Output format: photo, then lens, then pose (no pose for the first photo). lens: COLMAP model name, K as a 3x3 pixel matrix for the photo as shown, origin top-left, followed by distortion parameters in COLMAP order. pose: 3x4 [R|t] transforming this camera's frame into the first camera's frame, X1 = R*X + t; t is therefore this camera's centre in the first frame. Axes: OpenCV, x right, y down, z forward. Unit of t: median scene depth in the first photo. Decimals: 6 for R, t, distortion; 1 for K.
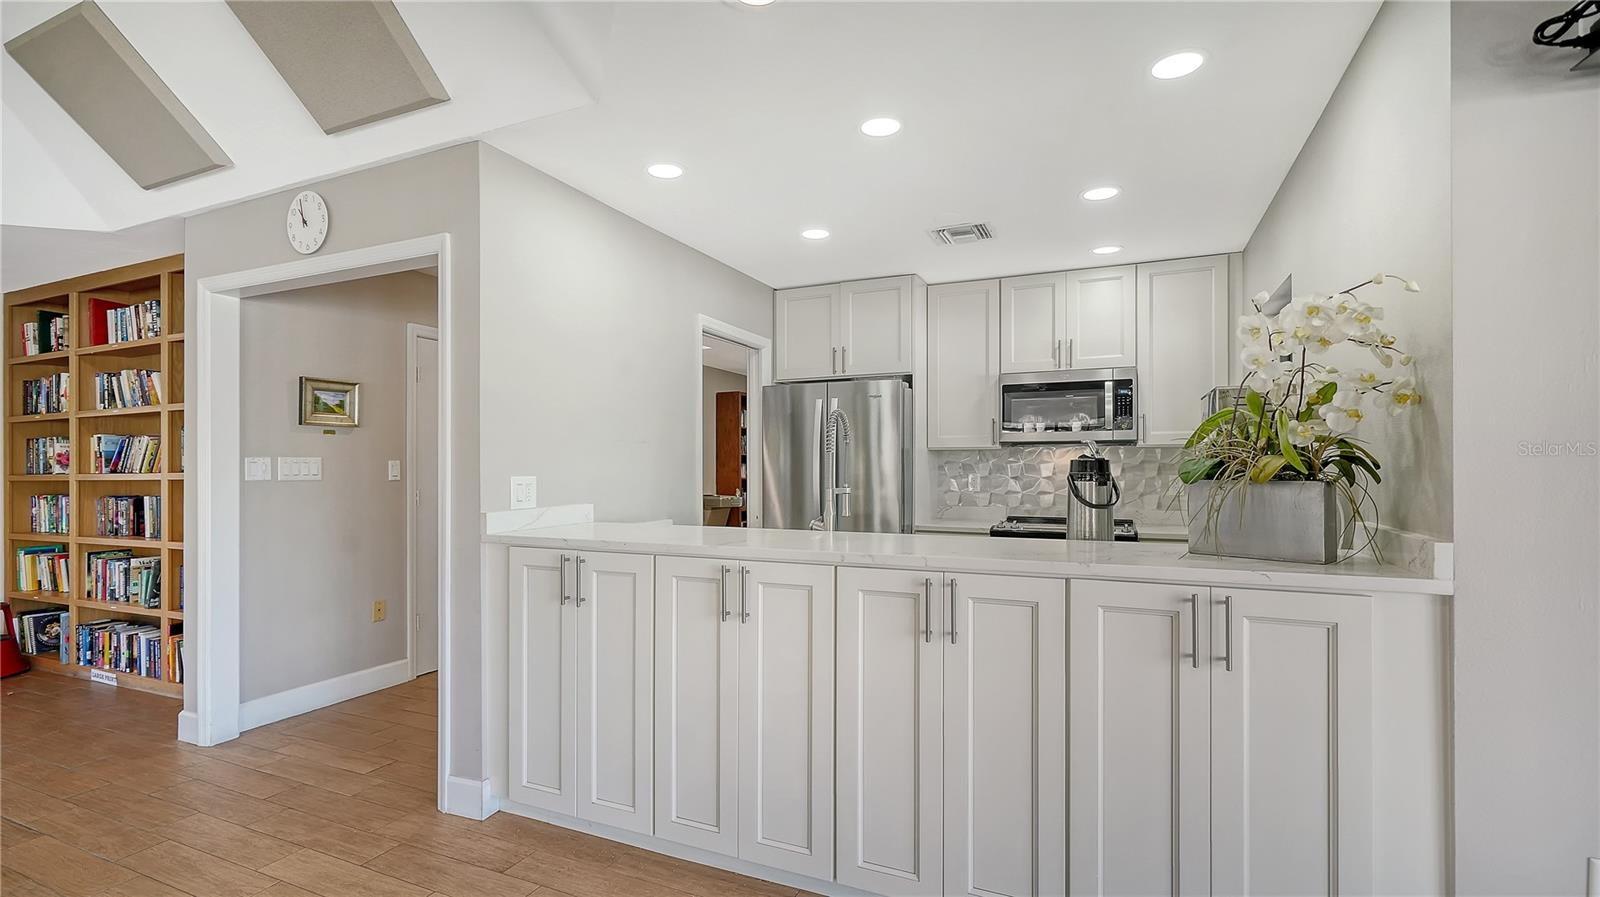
lens RADIAL K [[715.4, 0, 806.8], [0, 715.4, 438.4], [0, 0, 1]] dist [0.015095, 0.000045]
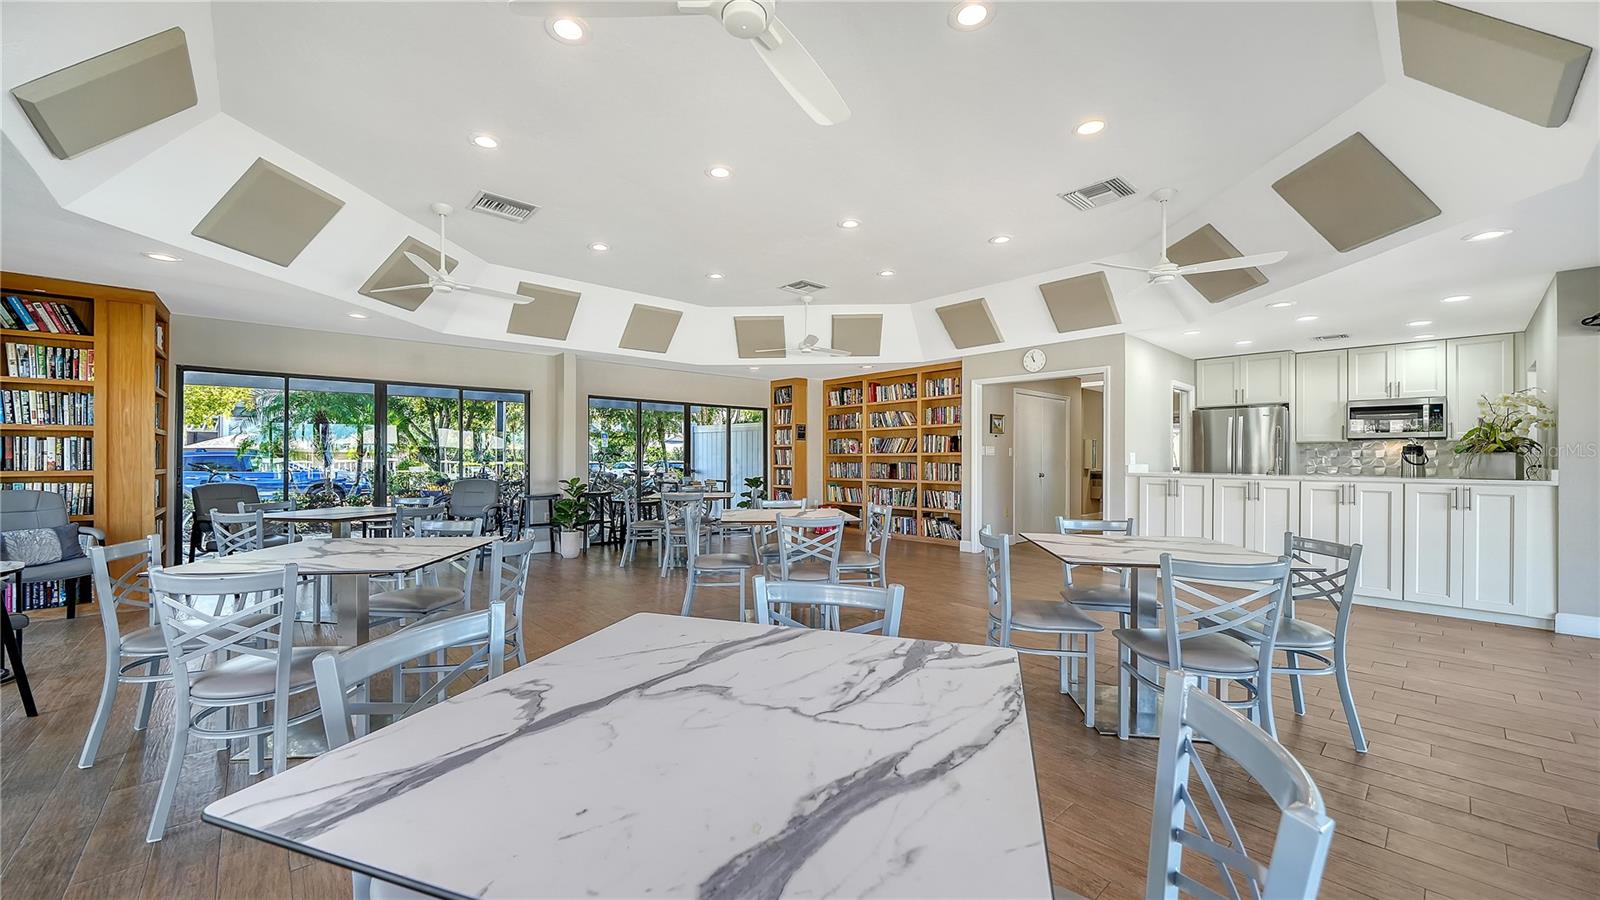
lens RADIAL K [[603.7, 0, 793.4], [0, 603.7, 442.5], [0, 0, 1]] dist [0.000369, -0.000172]
pose [[0.913243, -0.003821, -0.407398, -0.408144], [0.009331, 0.999890, 0.011537, -0.015649], [0.407309, -0.014337, 0.913178, -1.020814]]
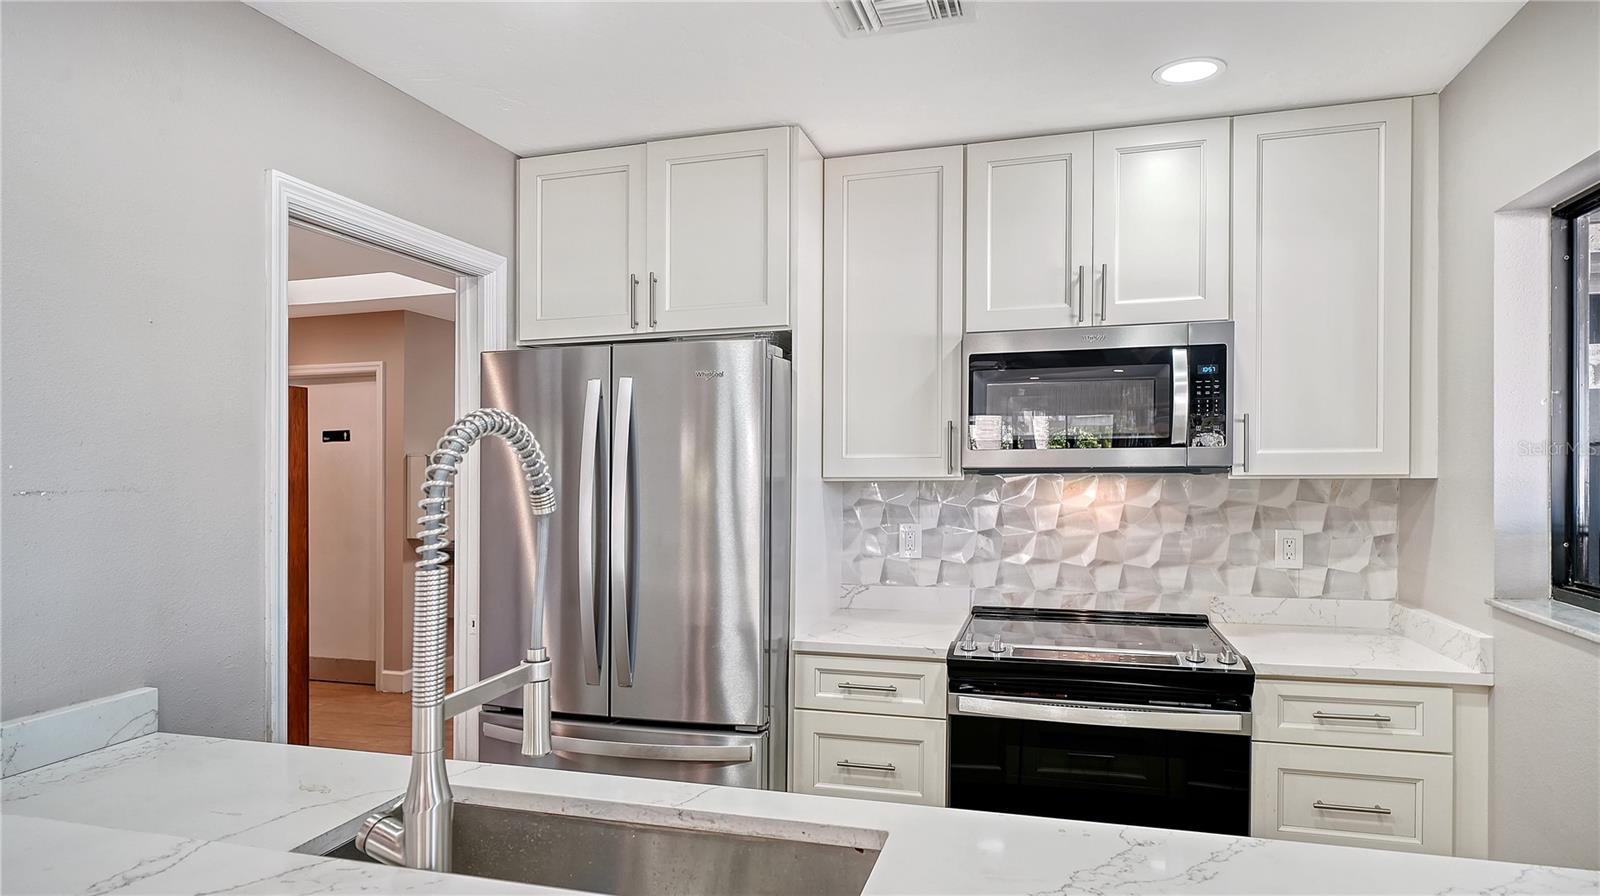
lens RADIAL K [[894.6, 0, 800.0], [0, 894.6, 448.0], [0, 0, 1]] dist [0.001105, -0.000008]
pose [[0.990871, -0.002731, 0.134785, 0.071291], [0.000290, 0.999836, 0.018128, -0.020732], [-0.134812, -0.017923, 0.990709, 0.396388]]
